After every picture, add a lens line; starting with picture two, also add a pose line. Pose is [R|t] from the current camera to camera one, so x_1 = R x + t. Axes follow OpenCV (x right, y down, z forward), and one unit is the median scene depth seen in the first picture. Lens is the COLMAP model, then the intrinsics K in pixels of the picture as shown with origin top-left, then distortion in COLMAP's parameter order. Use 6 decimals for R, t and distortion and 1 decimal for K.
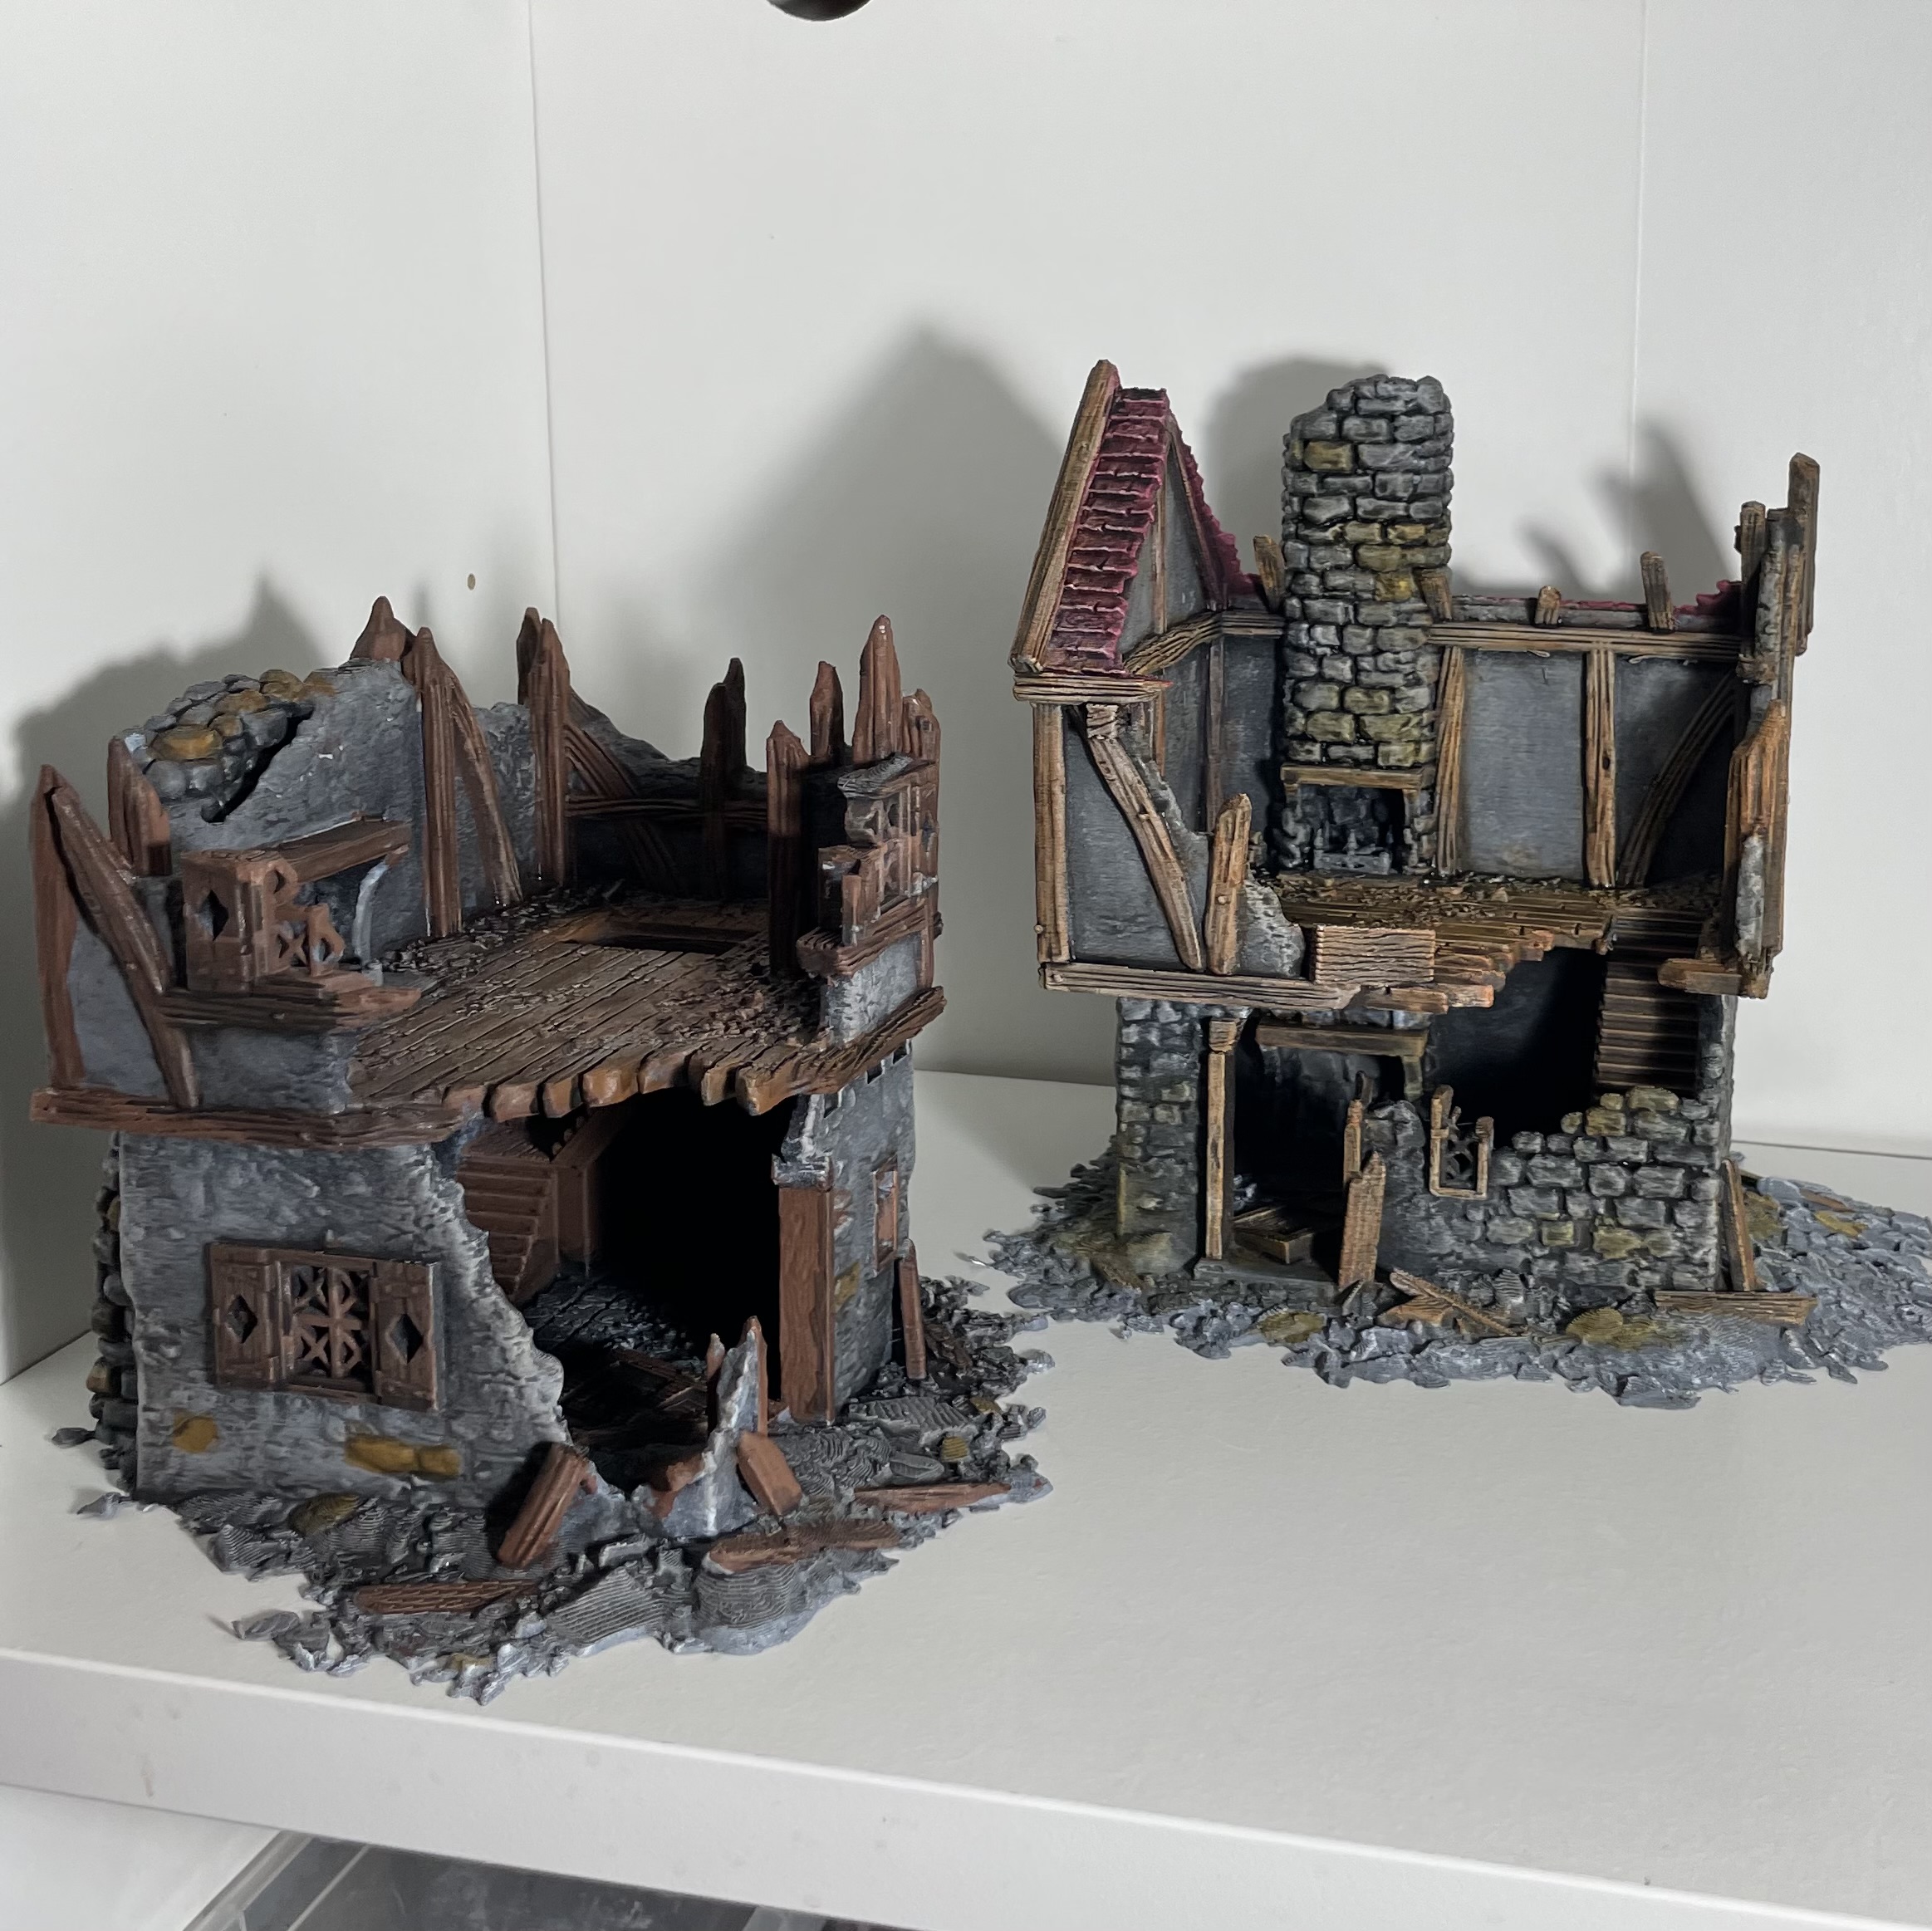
lens RADIAL K [[2754.3, 0, 1267.6], [0, 2754.3, 659.5], [0, 0, 1]] dist [0.088256, -0.007583]
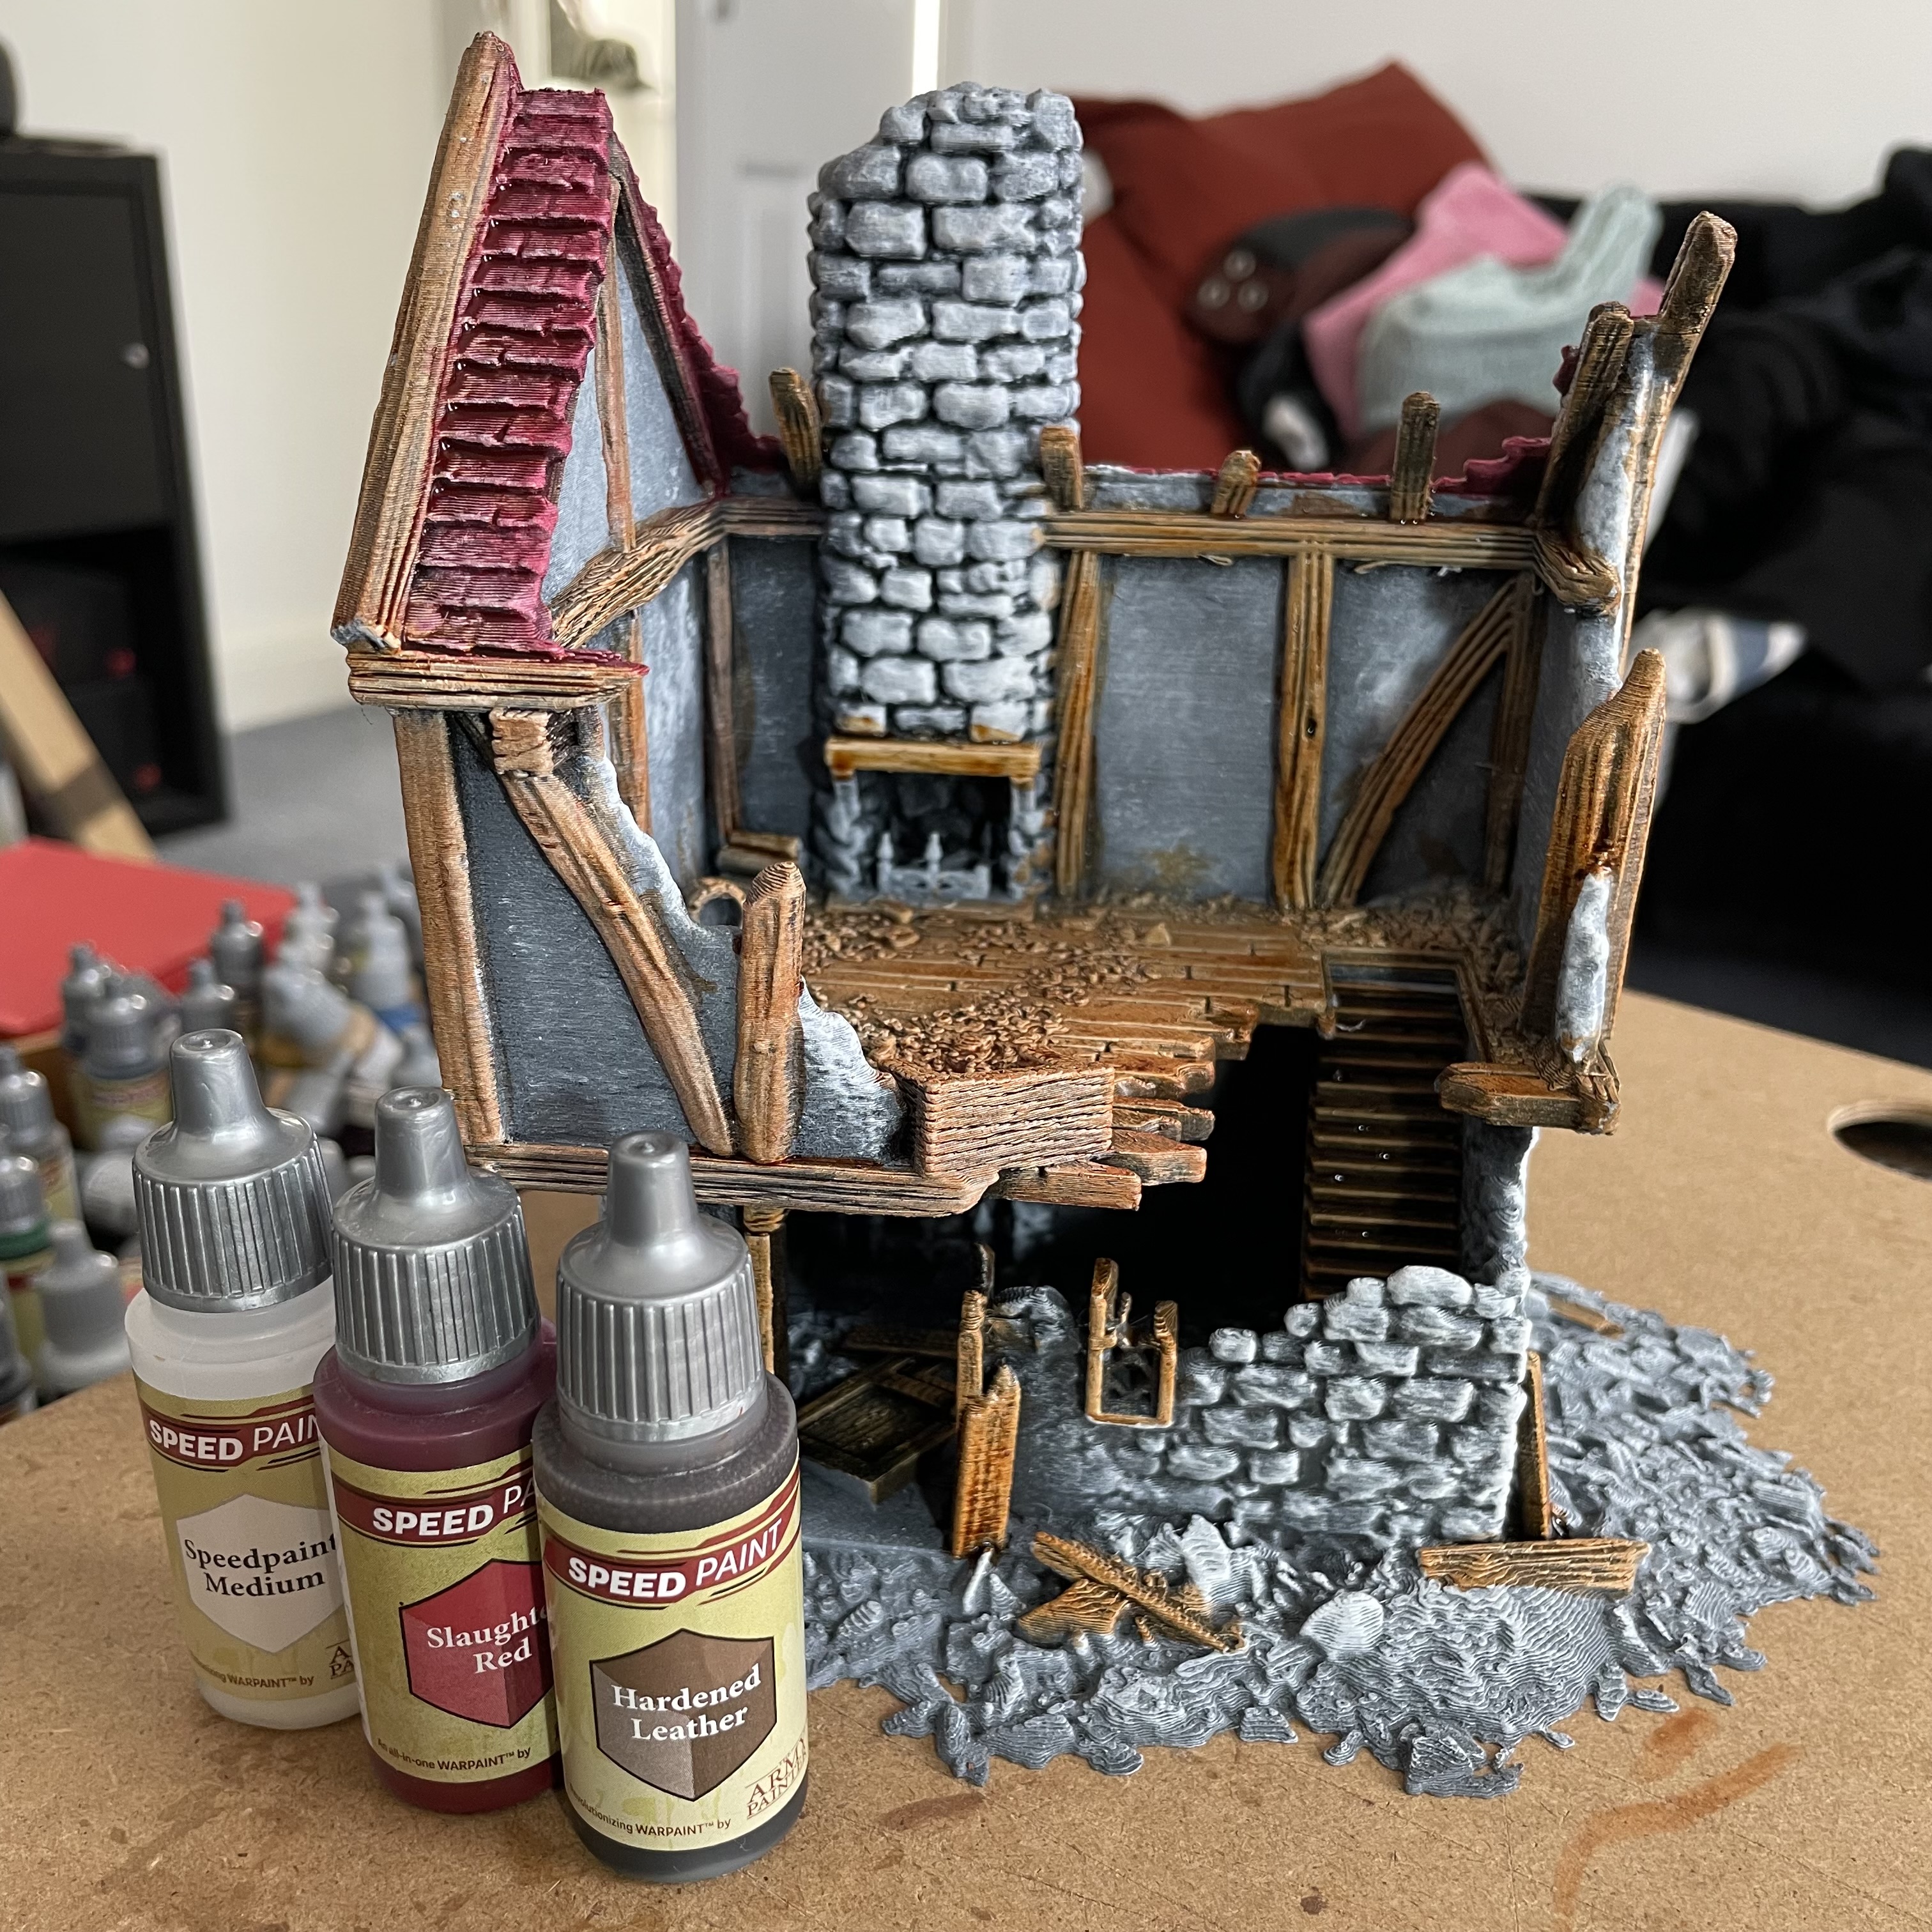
lens RADIAL K [[2083.6, 0, 966.1], [0, 2083.6, 1153.2], [0, 0, 1]] dist [0.081944, -0.168128]
pose [[0.994763, -0.045399, 0.091572, -0.013598], [0.014712, 0.950208, 0.311267, -0.026393], [-0.101144, -0.308290, 0.945900, 0.543918]]
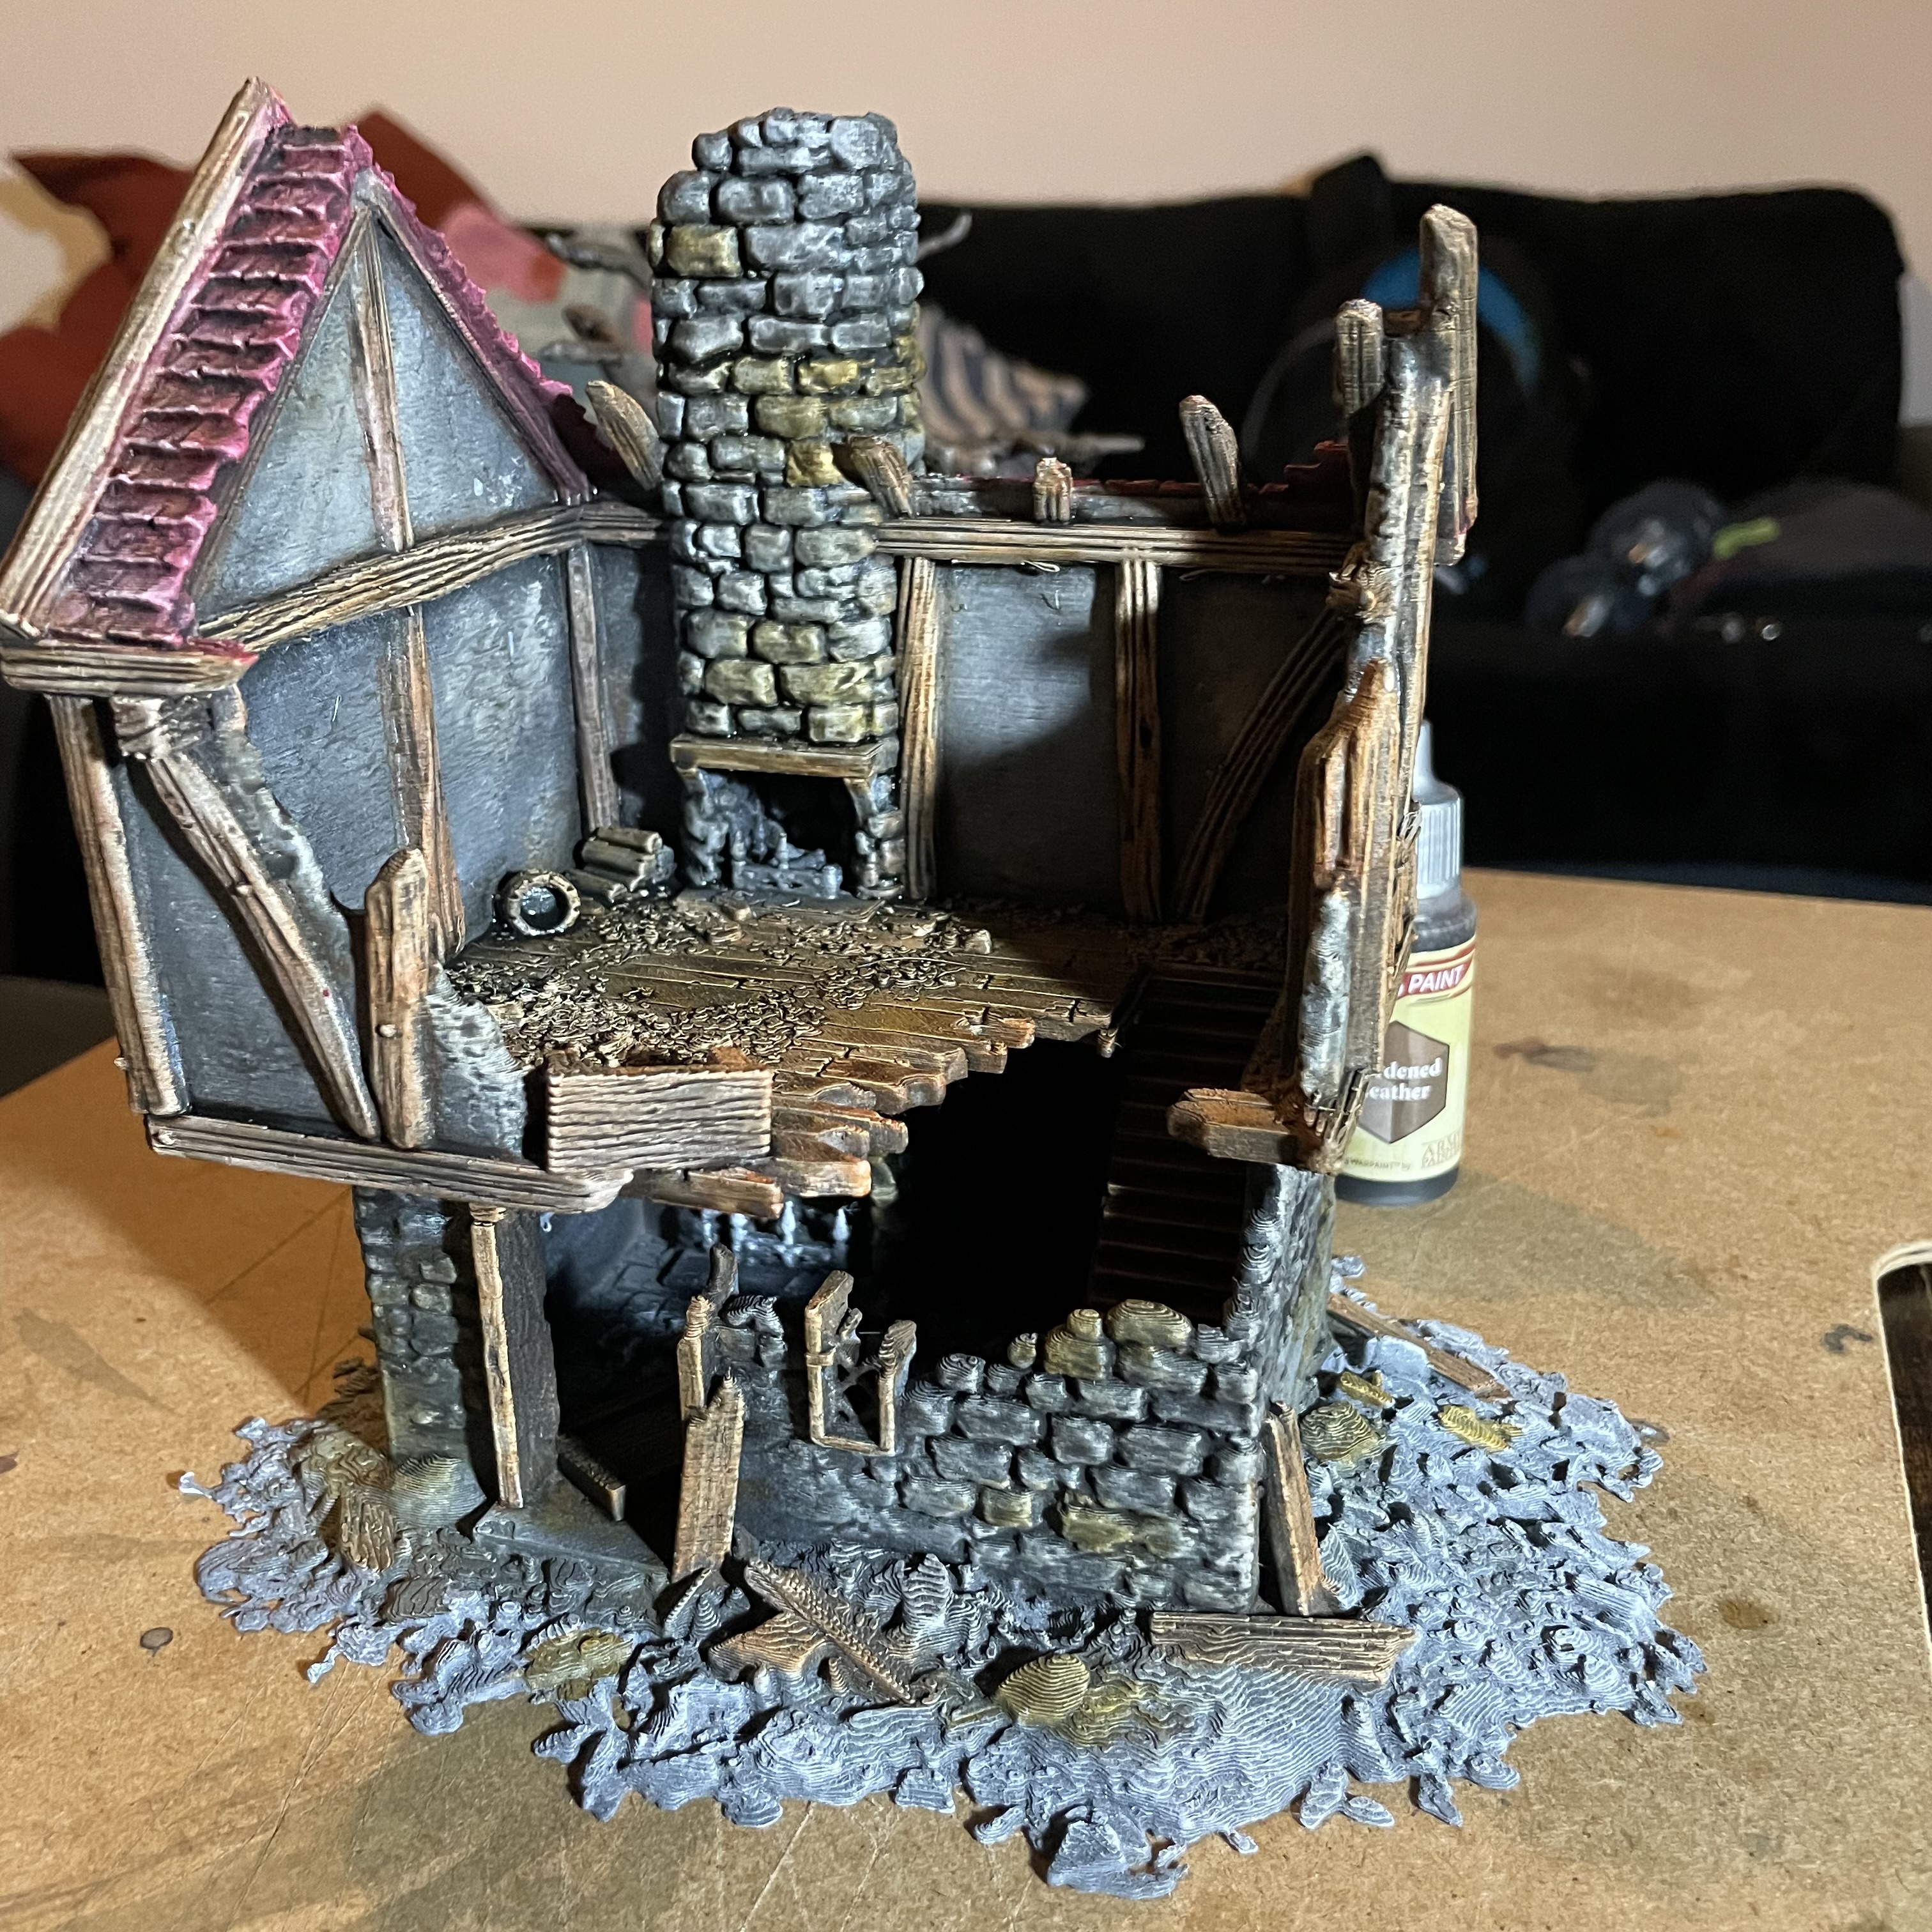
lens RADIAL K [[2082.3, 0, 966.0], [0, 2082.3, 966.0], [0, 0, 1]] dist [0.100047, -0.230905]
pose [[0.995390, 0.003057, -0.095858, 0.140177], [0.017804, 0.976230, 0.216006, -0.018512], [0.094239, -0.216717, 0.971675, 0.555835]]
